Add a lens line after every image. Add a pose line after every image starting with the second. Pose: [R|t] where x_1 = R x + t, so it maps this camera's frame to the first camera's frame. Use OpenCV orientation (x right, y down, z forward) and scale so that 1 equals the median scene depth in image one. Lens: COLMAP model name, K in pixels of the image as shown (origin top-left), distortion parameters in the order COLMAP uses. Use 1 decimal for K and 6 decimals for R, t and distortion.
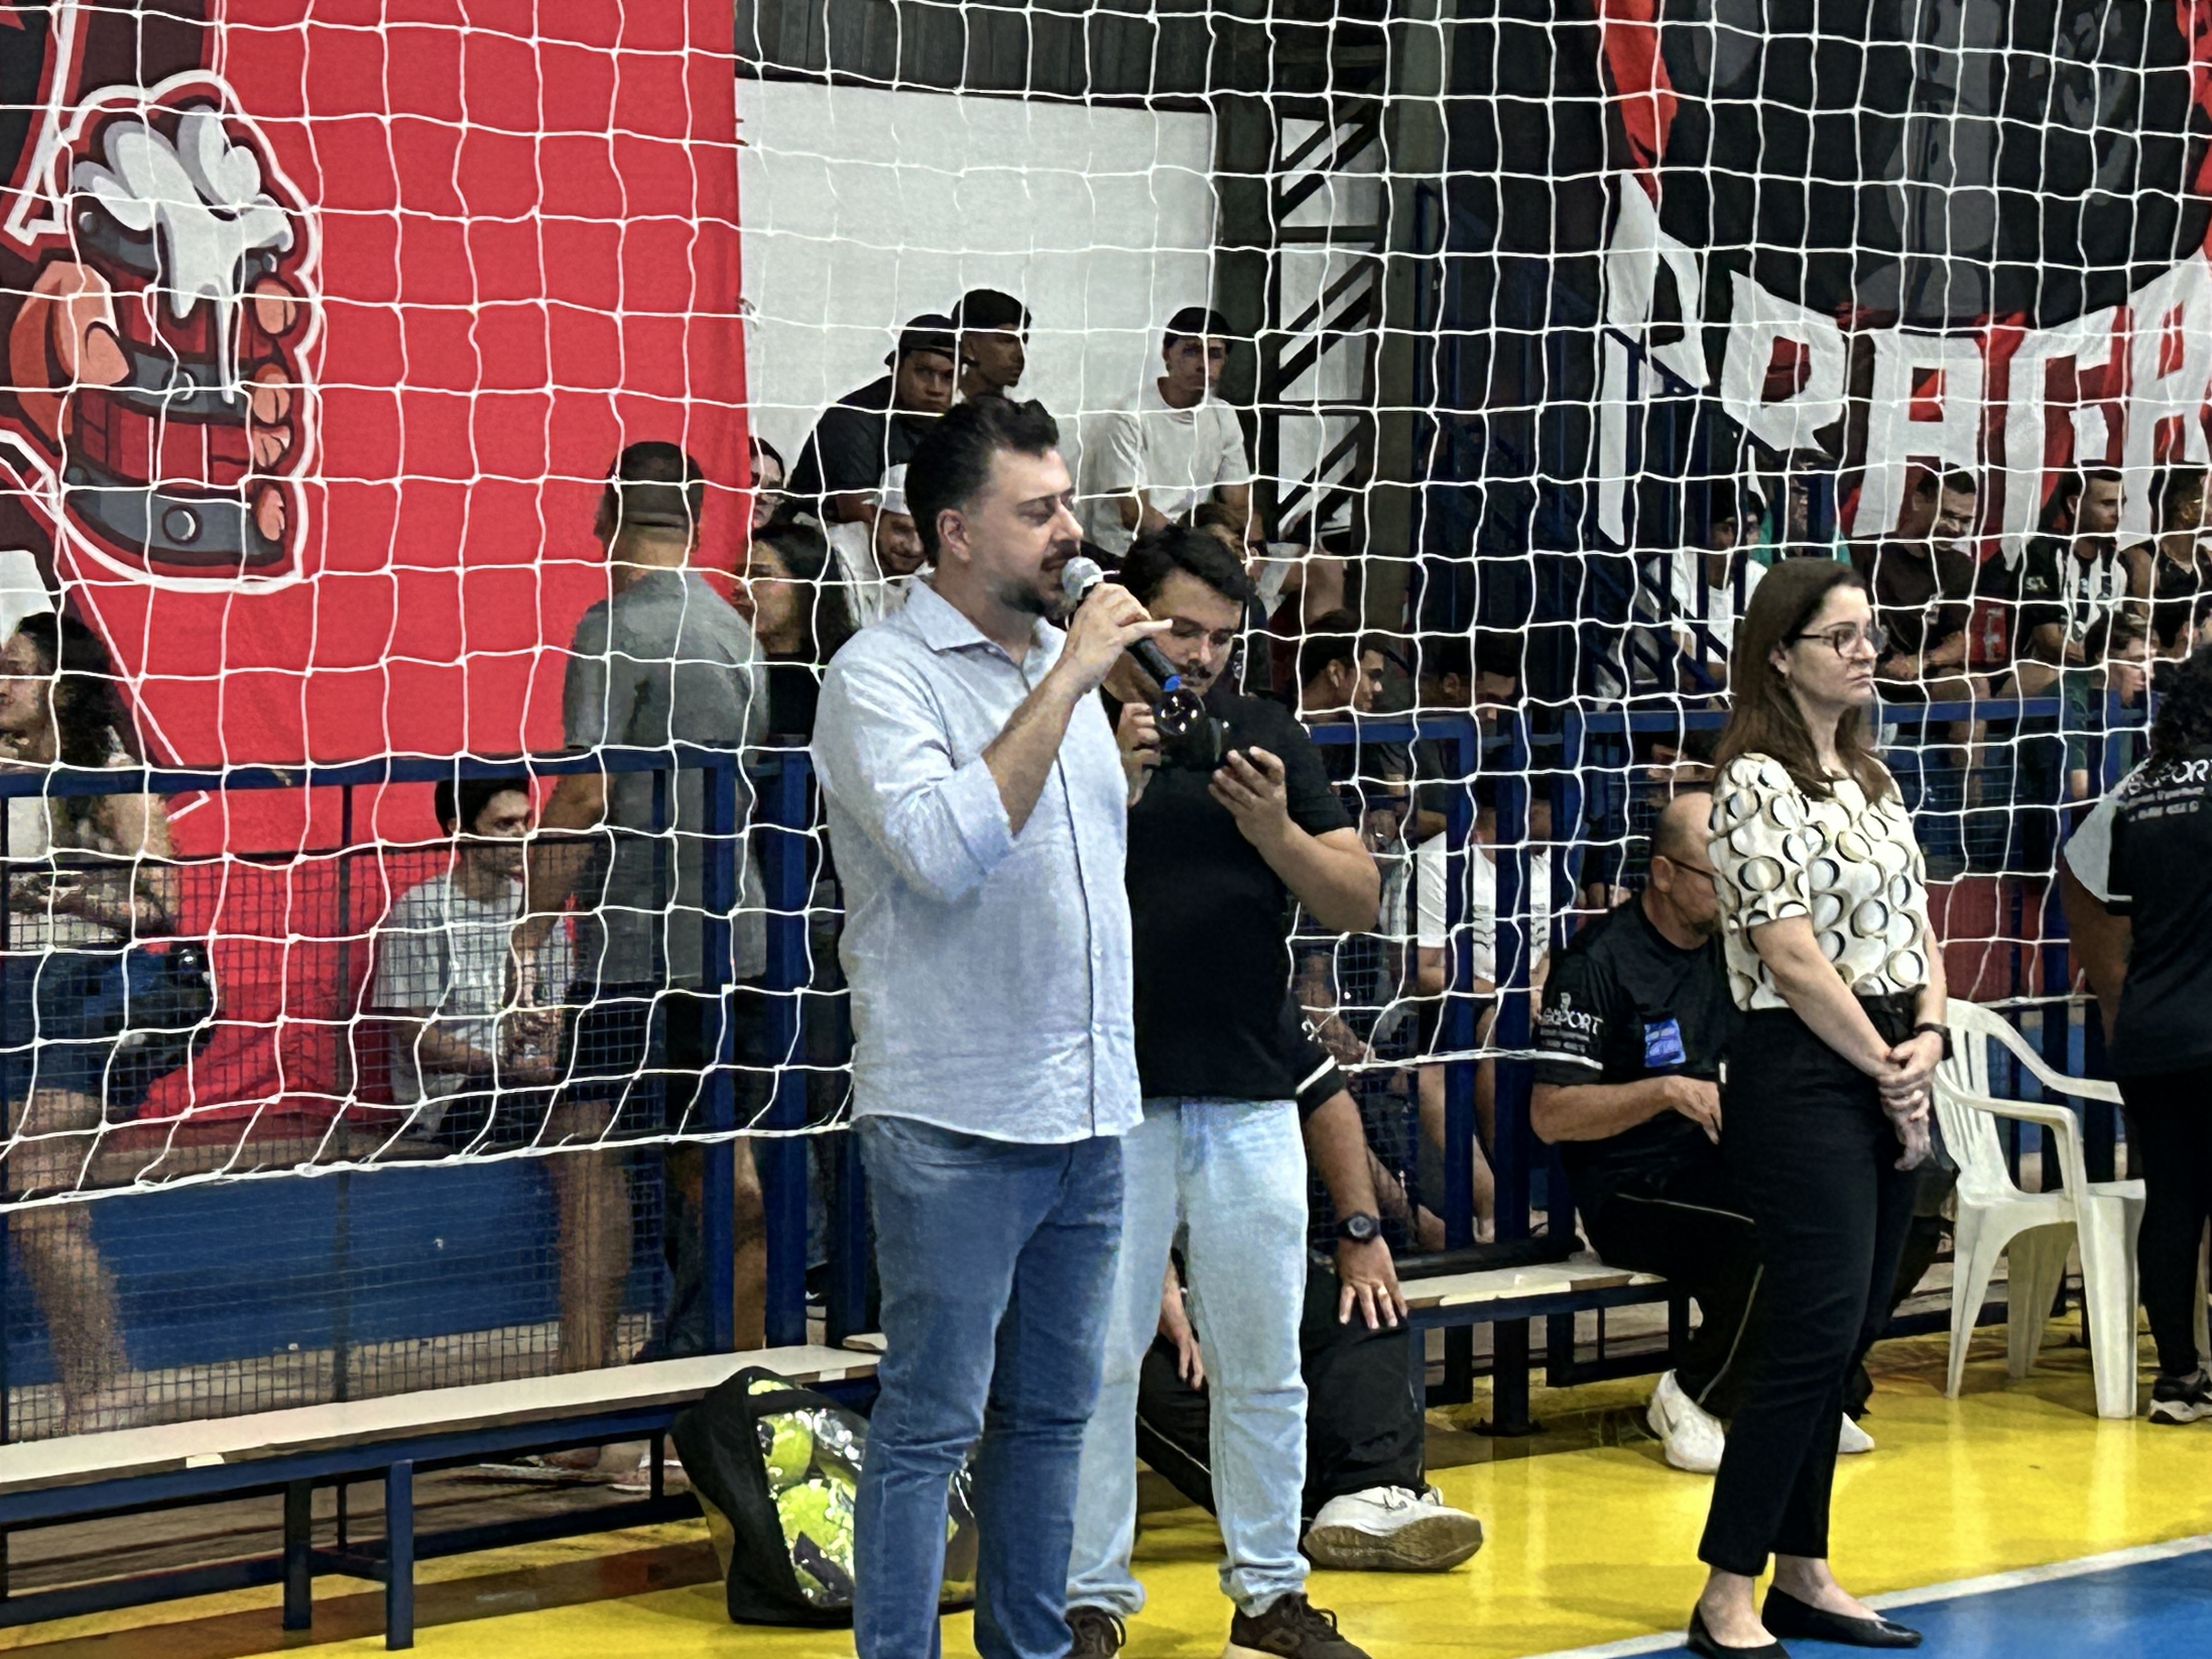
lens RADIAL K [[6144.5, 0, 1293.4], [0, 6144.5, 942.6], [0, 0, 1]] dist [0.205847, 0.000000]
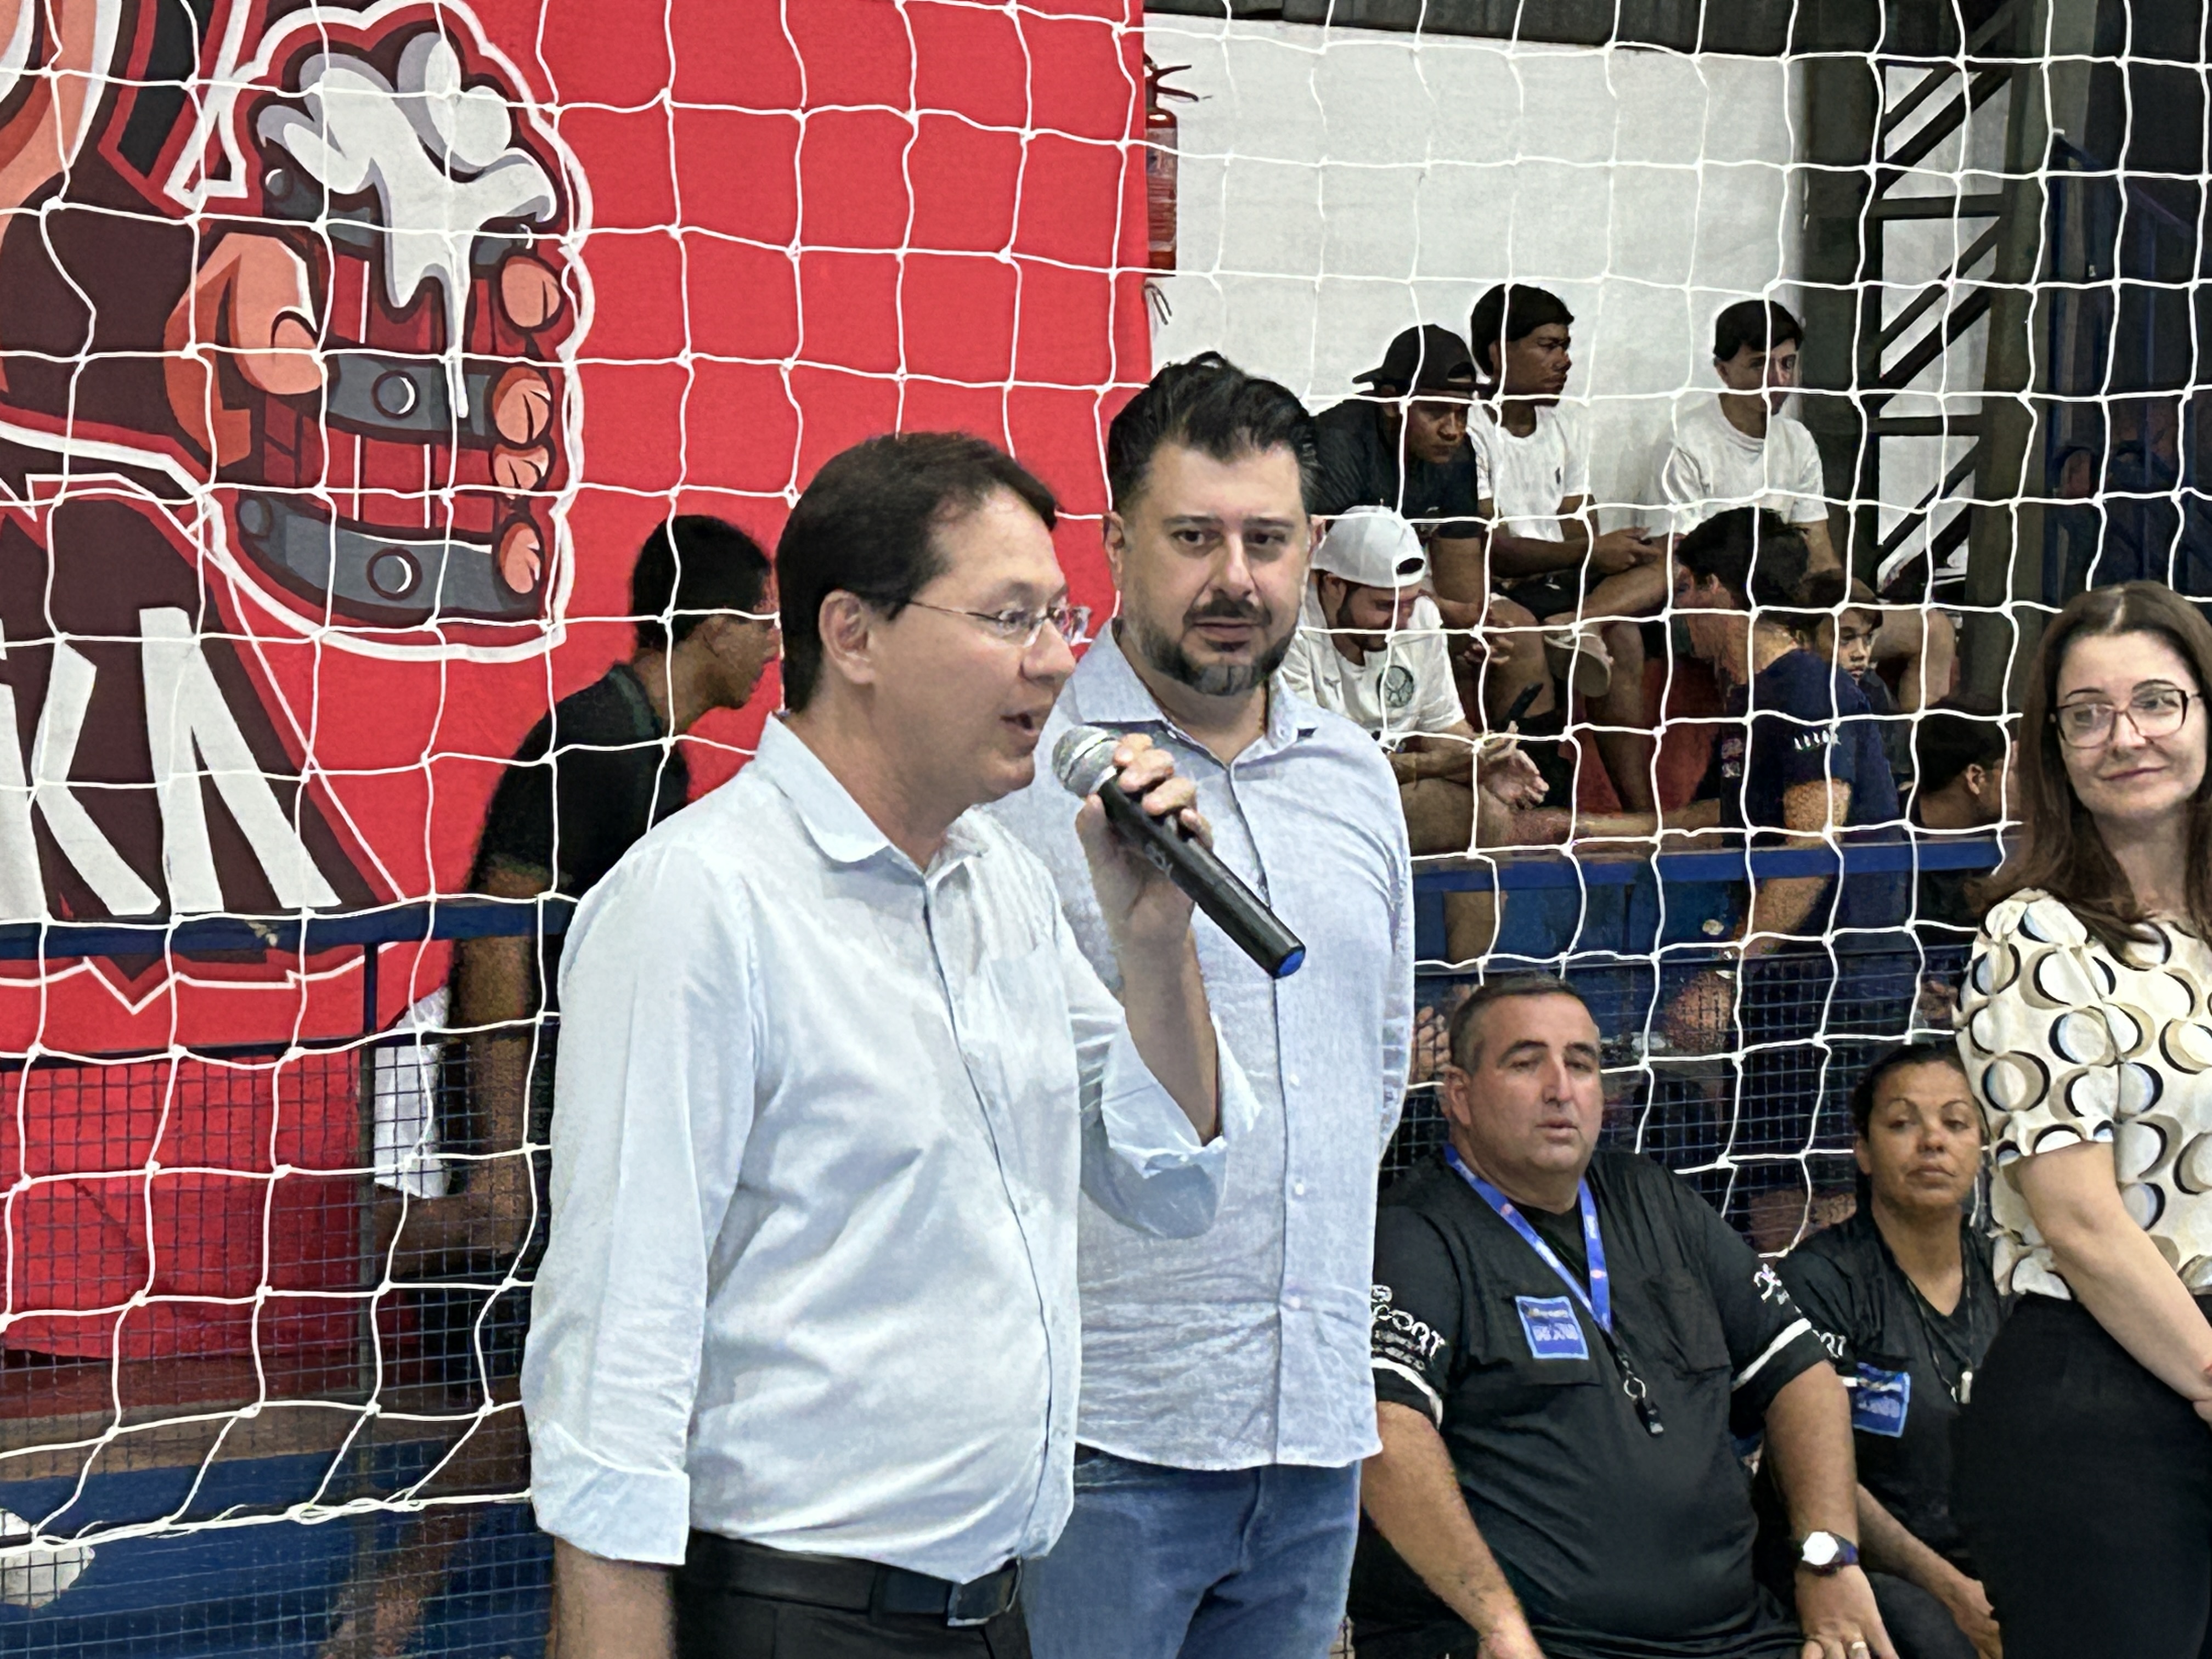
lens RADIAL K [[6144.5, 0, 1141.1], [0, 6144.5, 802.1], [0, 0, 1]] dist [0.205847, 0.000000]
pose [[0.990402, 0.004449, -0.138142, 0.023032], [-0.008896, 0.999461, -0.031585, -0.019919], [0.137927, 0.032511, 0.989909, 0.335743]]
